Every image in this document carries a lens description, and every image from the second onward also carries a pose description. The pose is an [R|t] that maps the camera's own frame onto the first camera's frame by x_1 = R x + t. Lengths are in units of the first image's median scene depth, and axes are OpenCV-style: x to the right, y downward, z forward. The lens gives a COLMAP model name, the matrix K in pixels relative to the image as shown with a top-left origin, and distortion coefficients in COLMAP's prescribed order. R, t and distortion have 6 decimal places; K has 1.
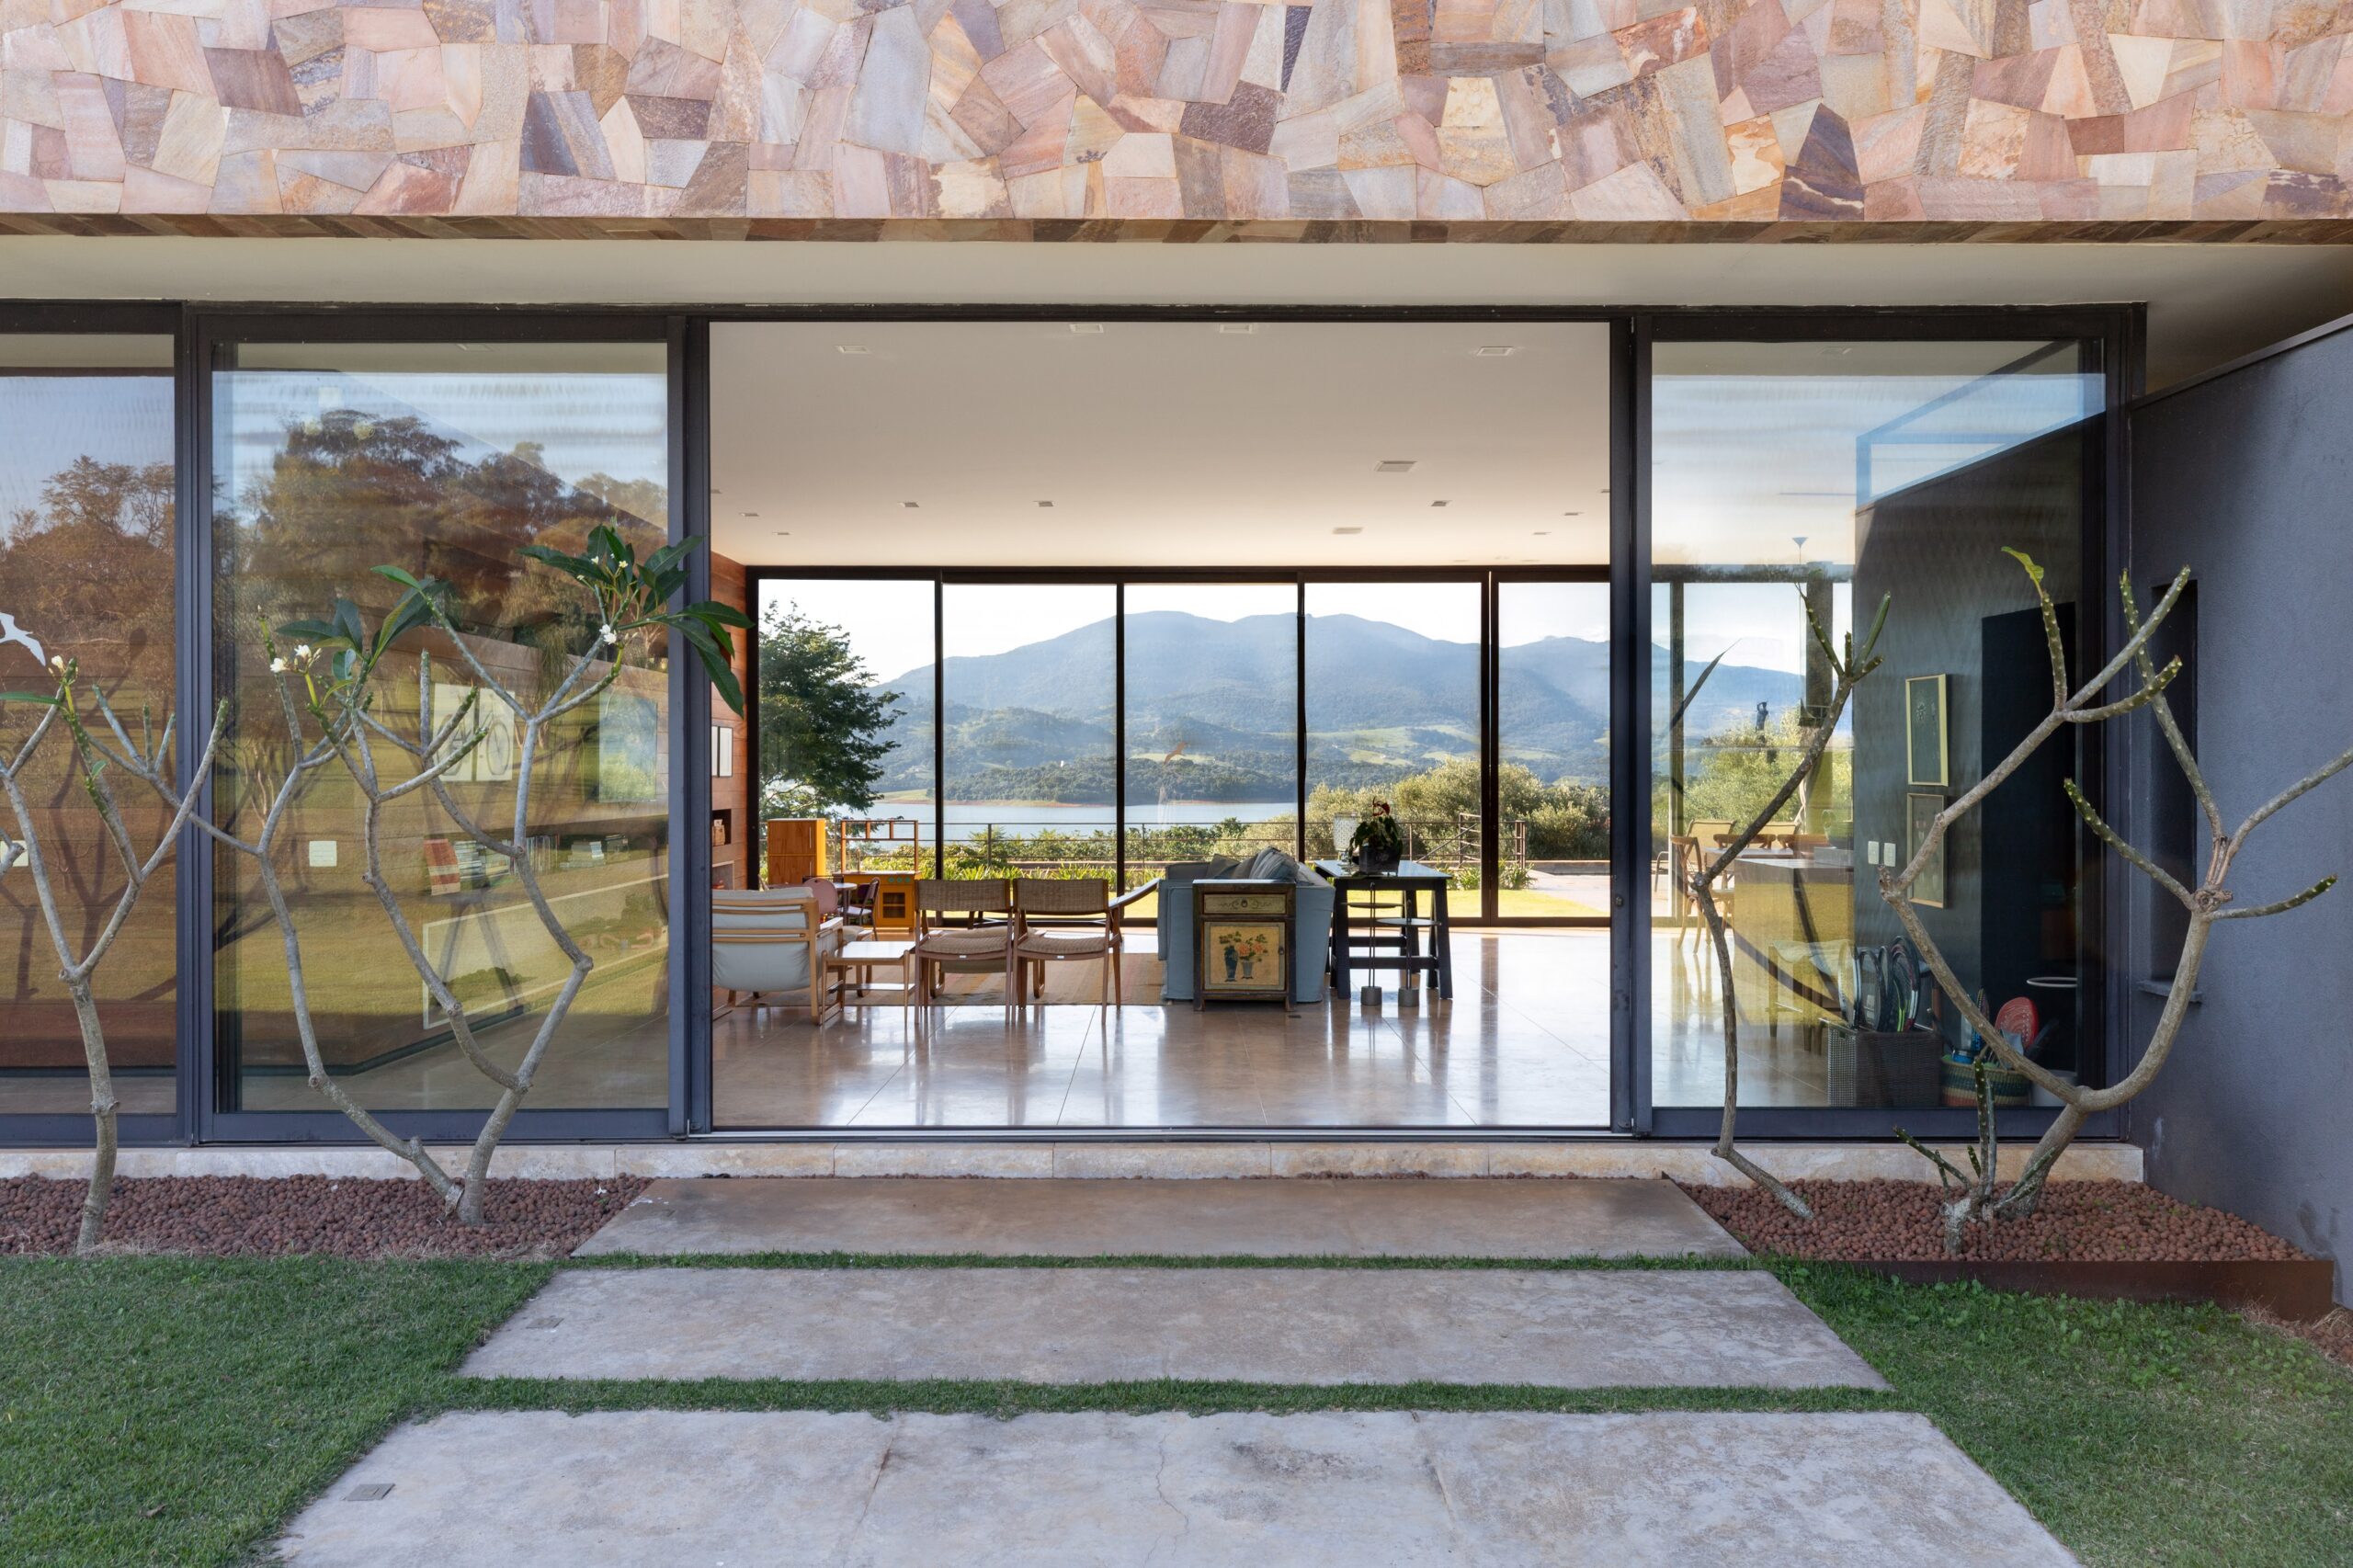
lens RADIAL K [[1680.4, 0, 1225.7], [0, 1680.4, 709.3], [0, 0, 1]] dist [-0.004040, 0.002447]
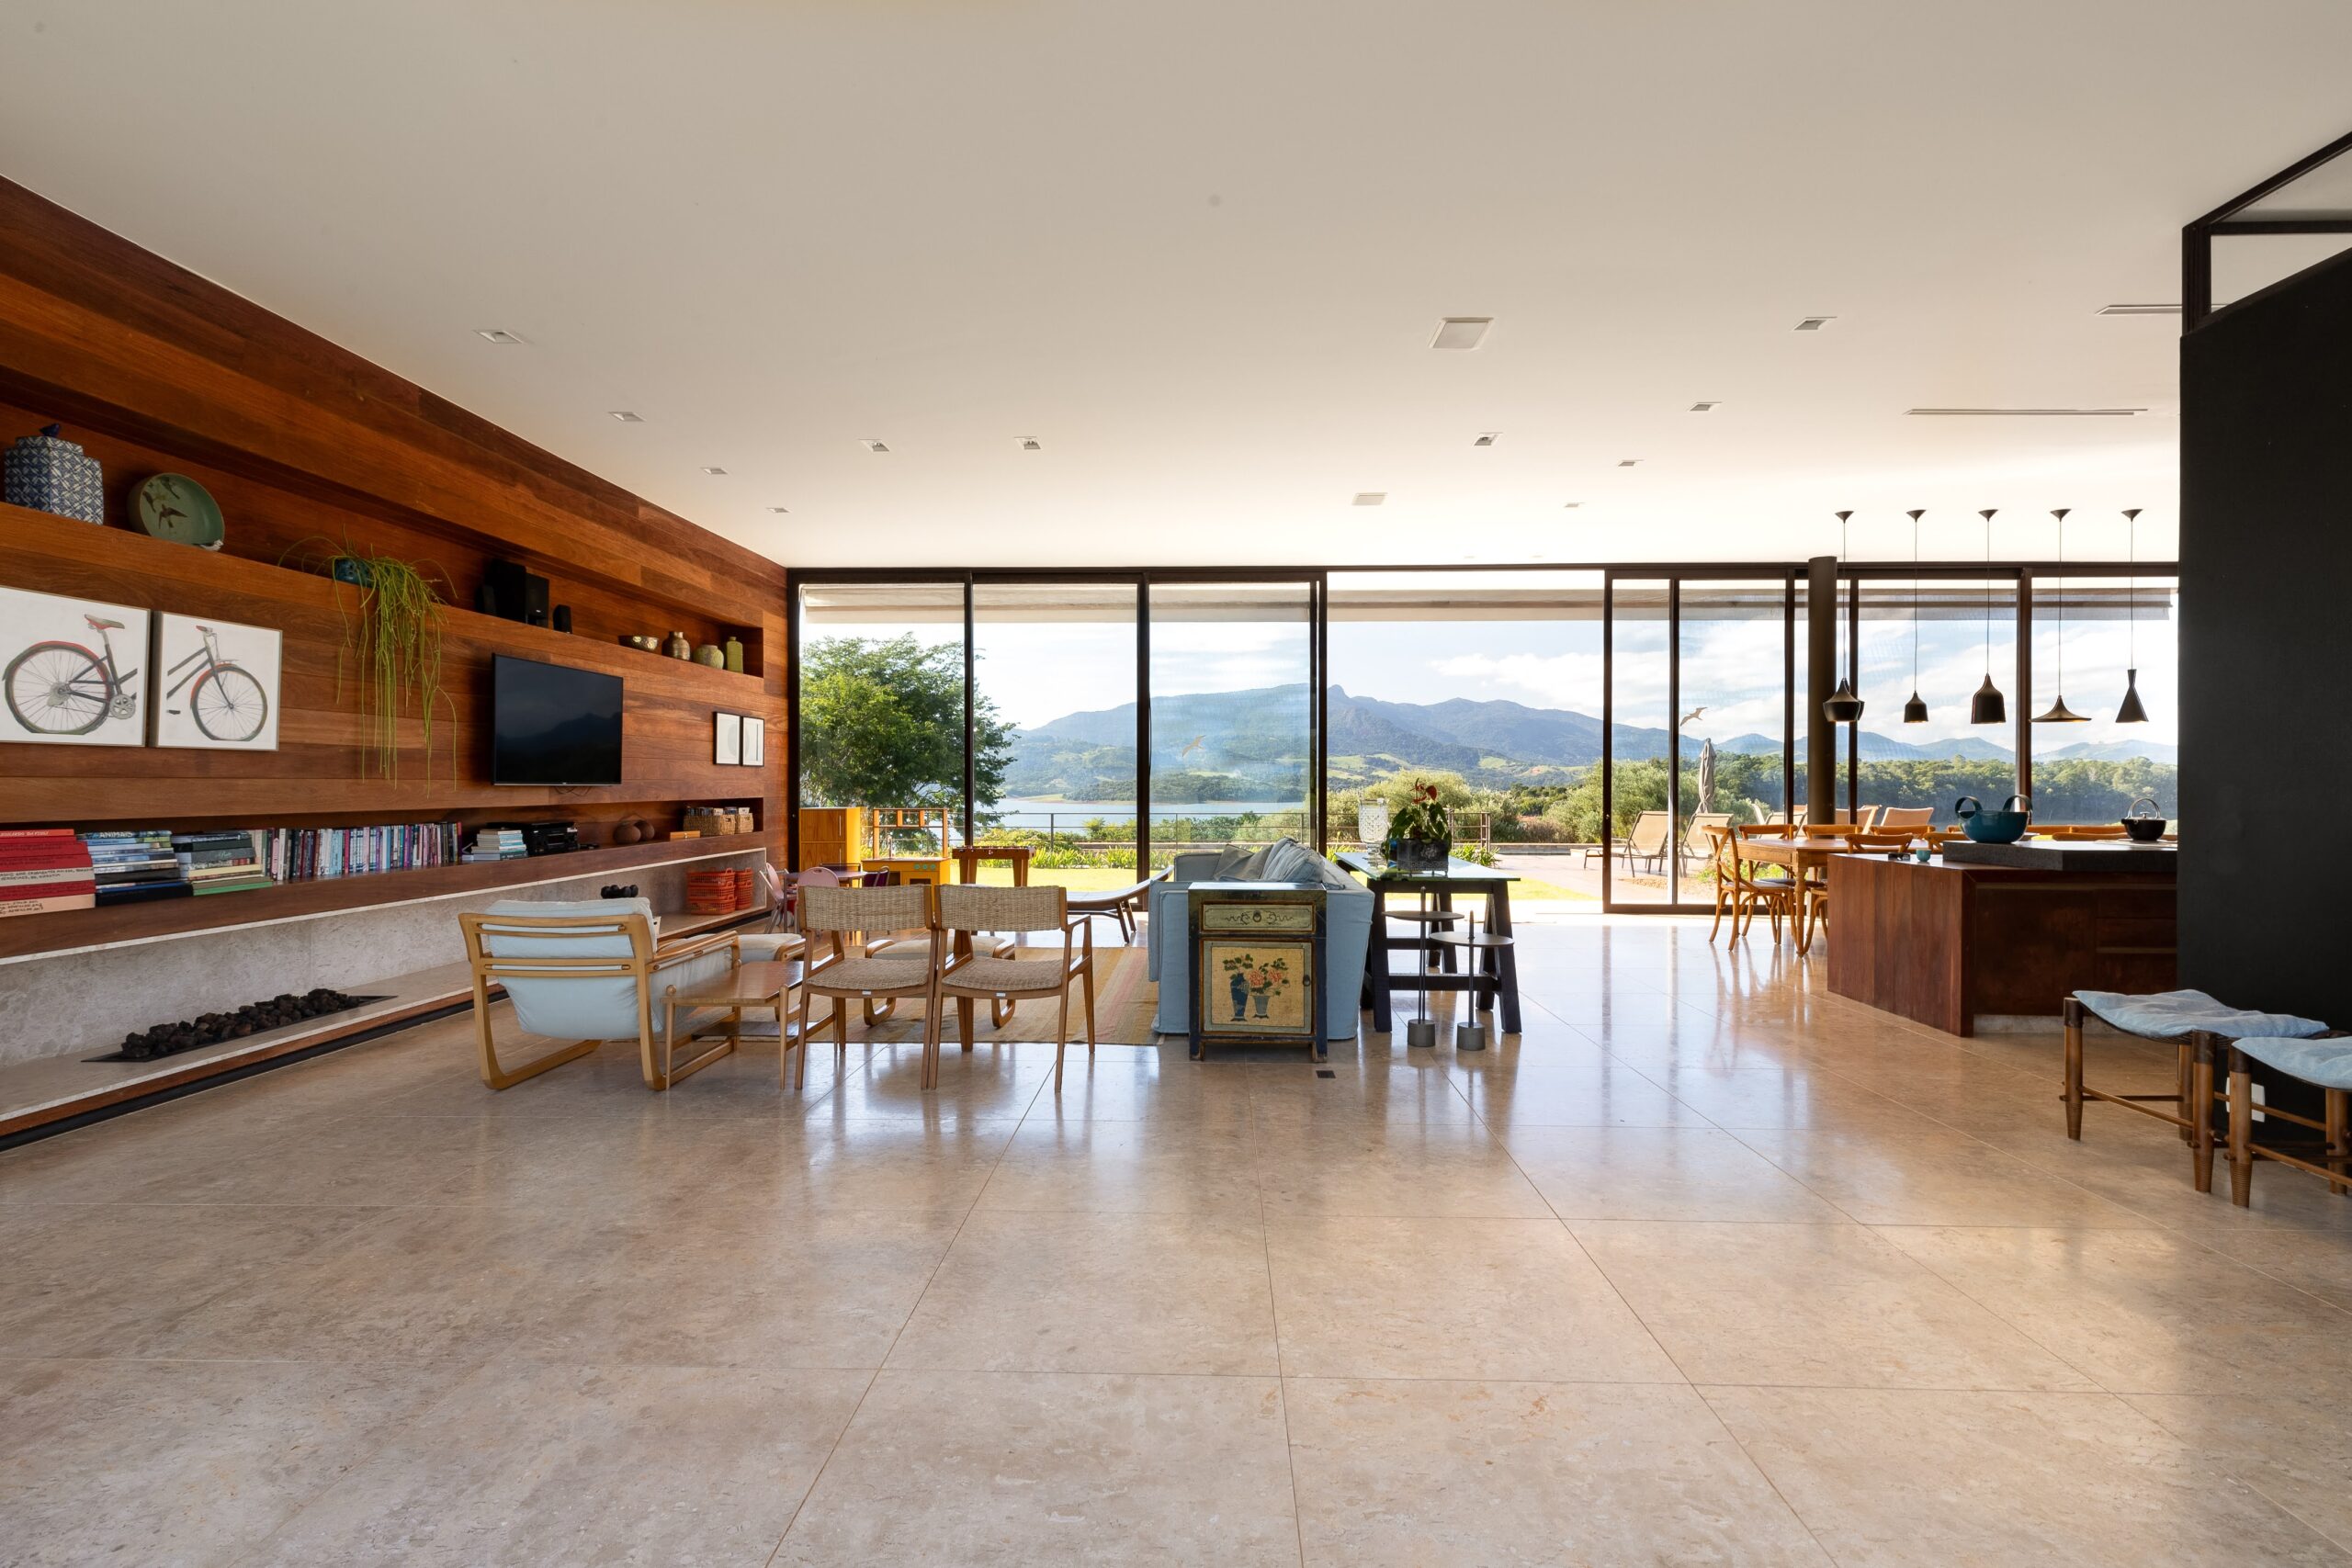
lens RADIAL K [[1057.8, 0, 1201.4], [0, 1057.8, 777.5], [0, 0, 1]] dist [0.004042, -0.001179]
pose [[0.999070, 0.000807, -0.043105, 0.006616], [0.000567, 0.999493, 0.031846, 0.038971], [0.043109, -0.031841, 0.998563, 0.534104]]
